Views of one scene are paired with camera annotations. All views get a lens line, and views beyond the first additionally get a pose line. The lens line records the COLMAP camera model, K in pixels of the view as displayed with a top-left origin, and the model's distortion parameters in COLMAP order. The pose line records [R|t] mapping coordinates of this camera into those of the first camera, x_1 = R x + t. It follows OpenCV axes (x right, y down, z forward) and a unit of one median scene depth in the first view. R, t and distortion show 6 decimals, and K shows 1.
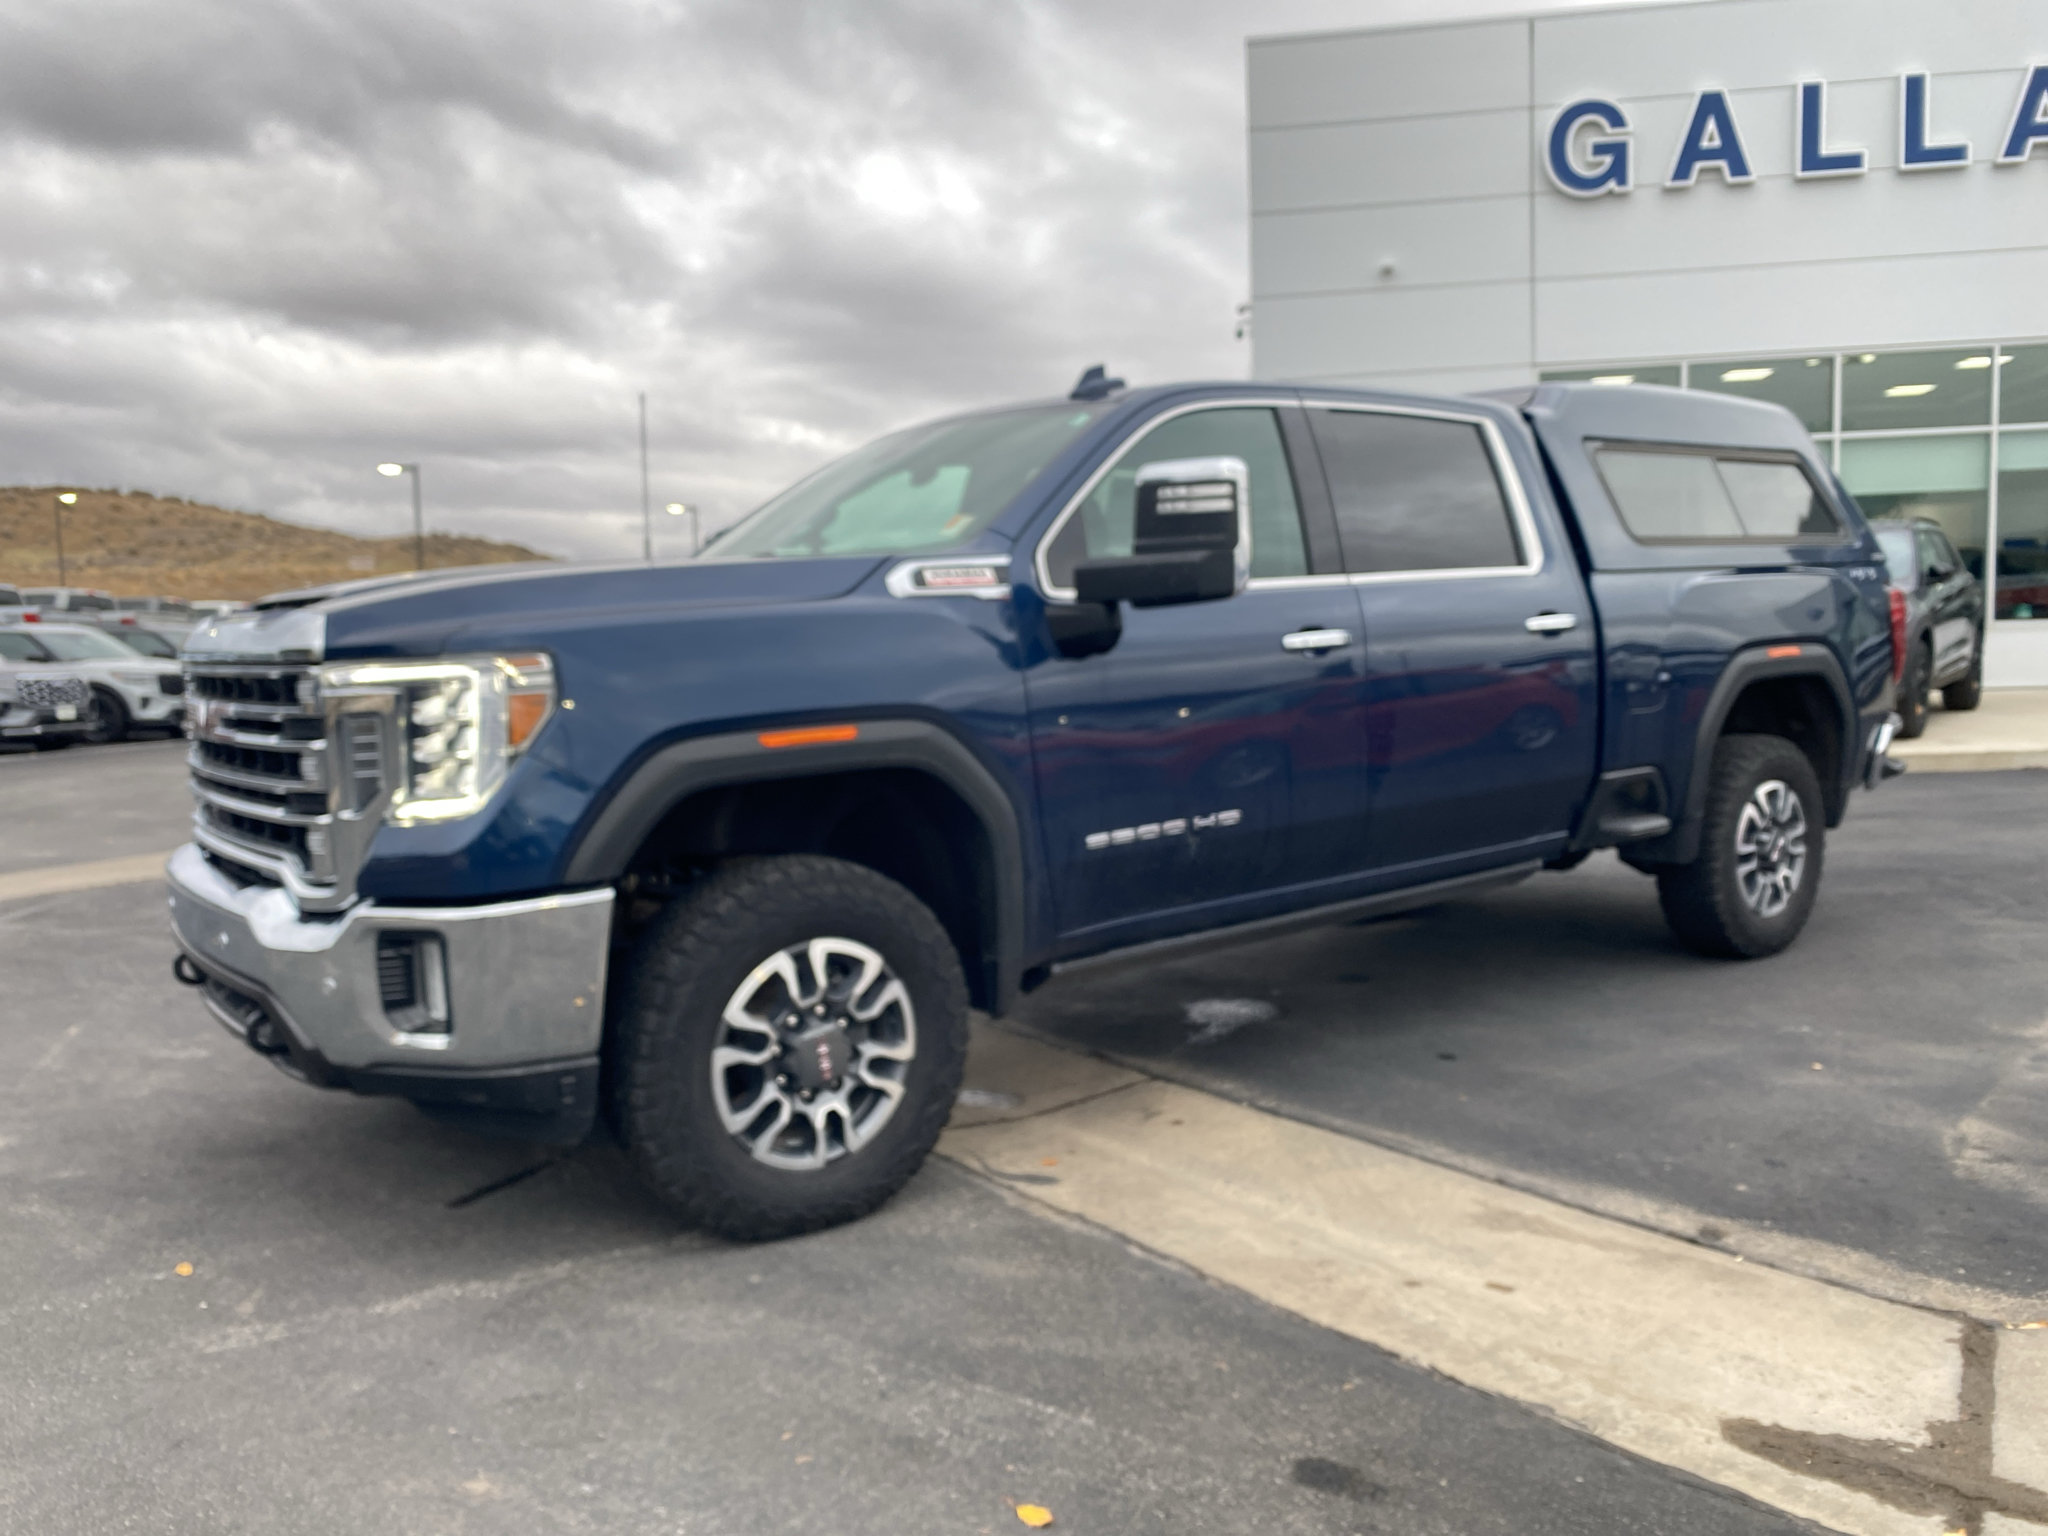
lens RADIAL K [[1607.6, 0, 1017.5], [0, 1607.6, 759.1], [0, 0, 1]] dist [0.012742, -0.010461]
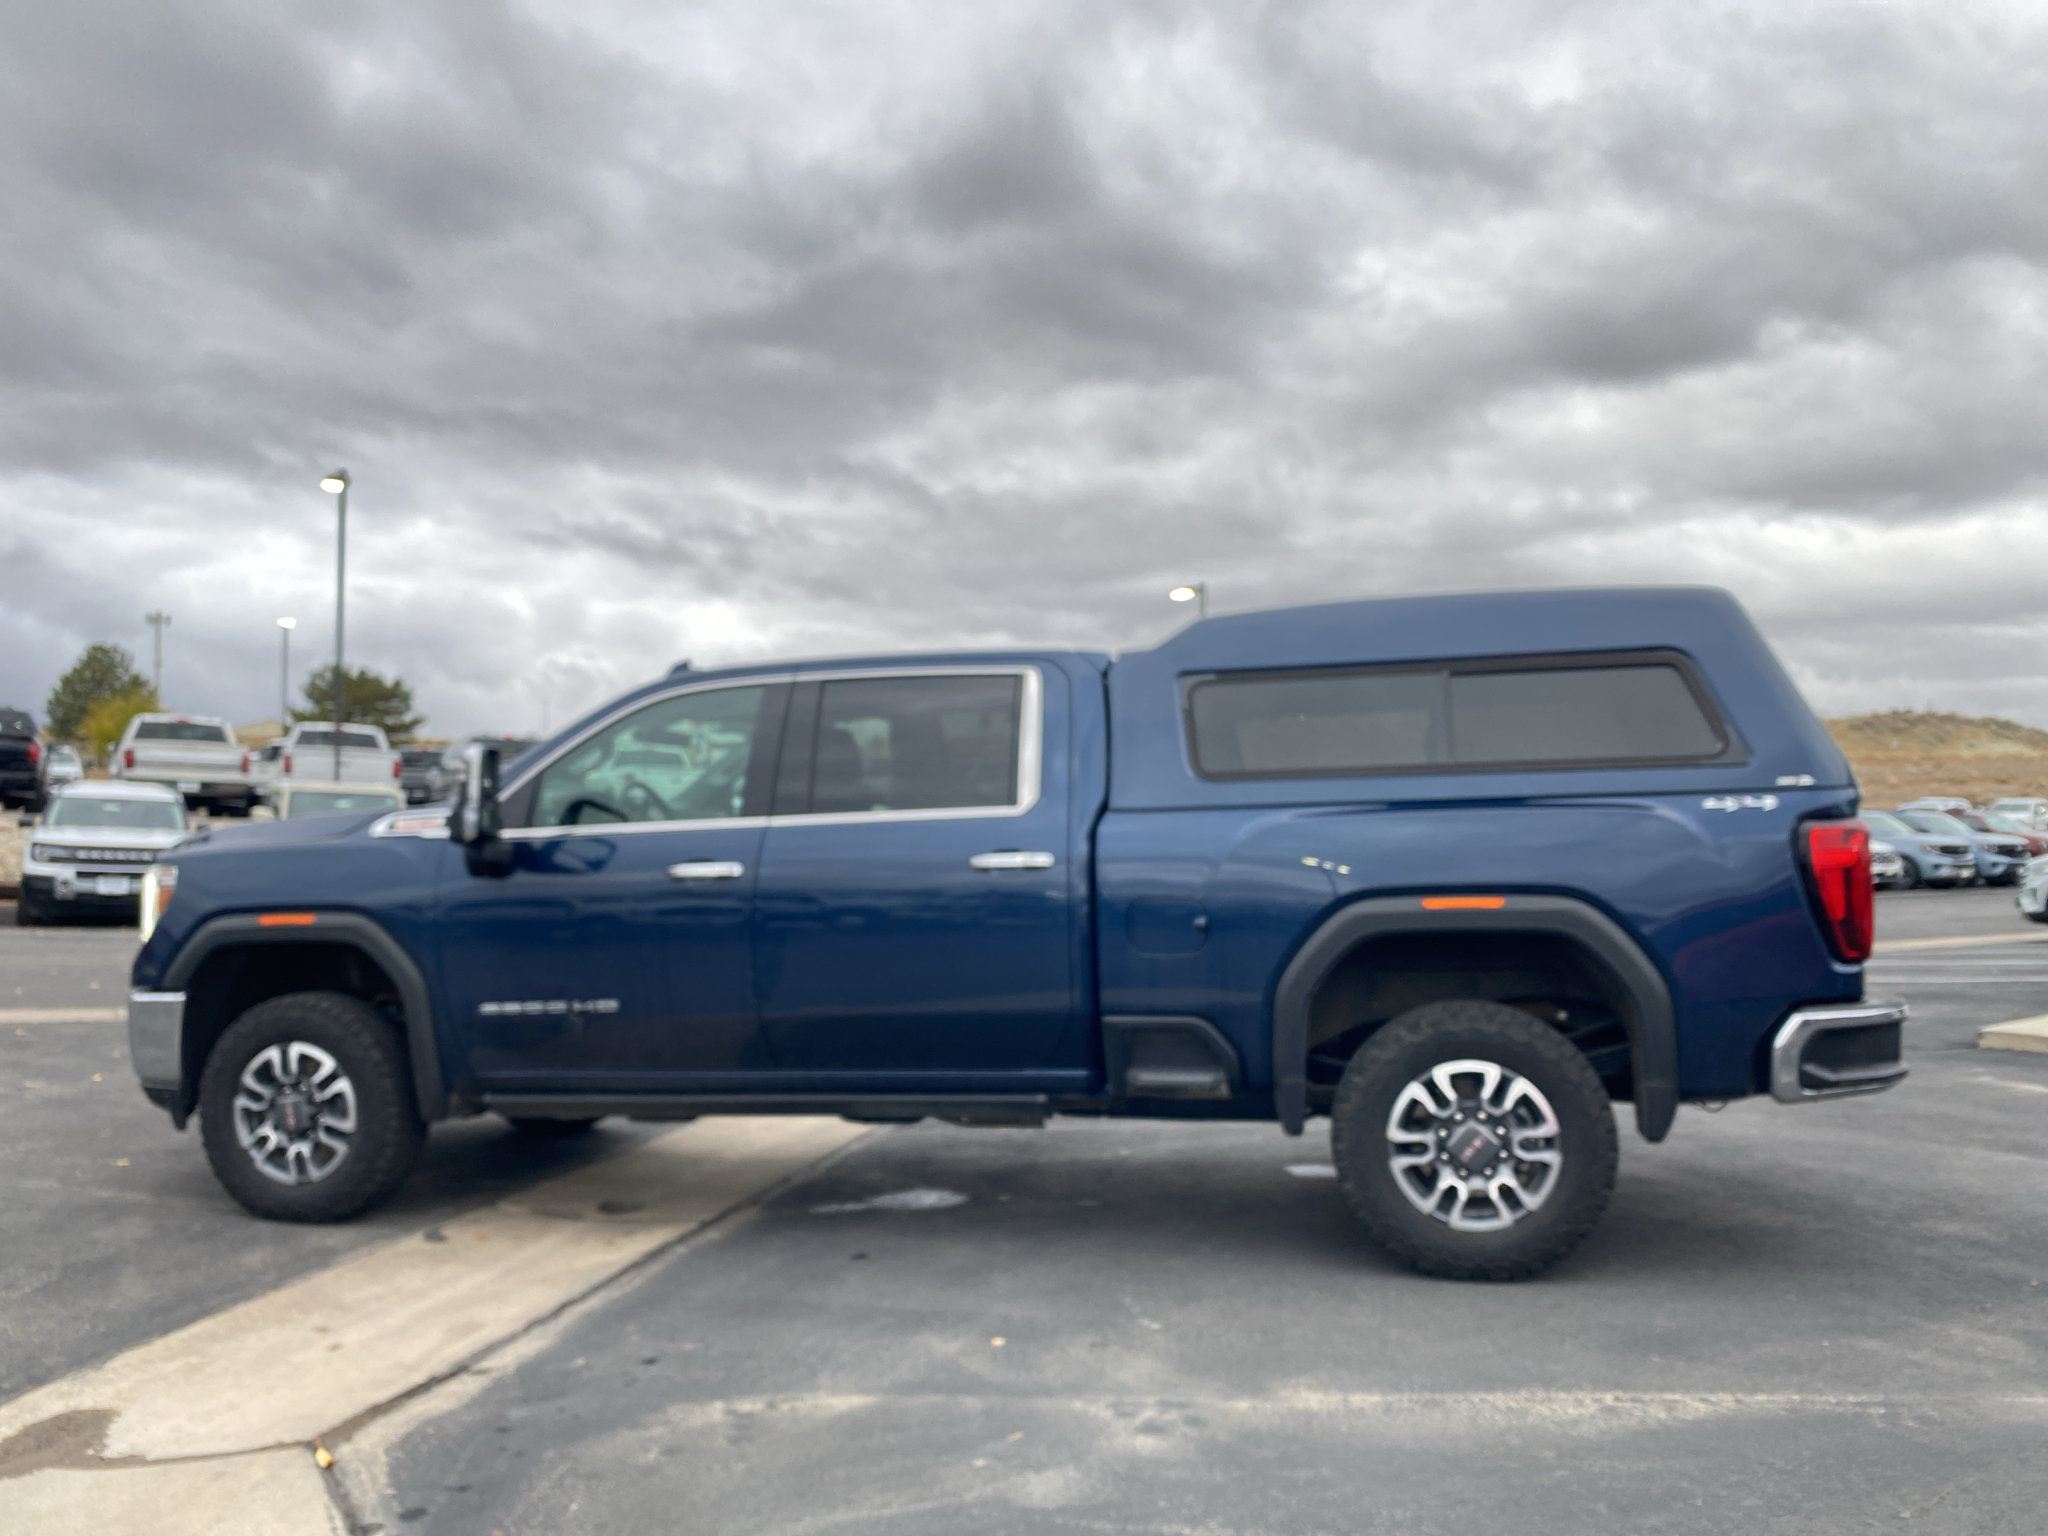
lens RADIAL K [[1605.9, 0, 1016.3], [0, 1605.9, 777.5], [0, 0, 1]] dist [0.006444, -0.012633]
pose [[0.630390, -0.009549, -0.776220, 1.487639], [-0.068498, 0.995340, -0.067873, -0.090402], [0.773251, 0.095956, 0.626798, 0.461519]]
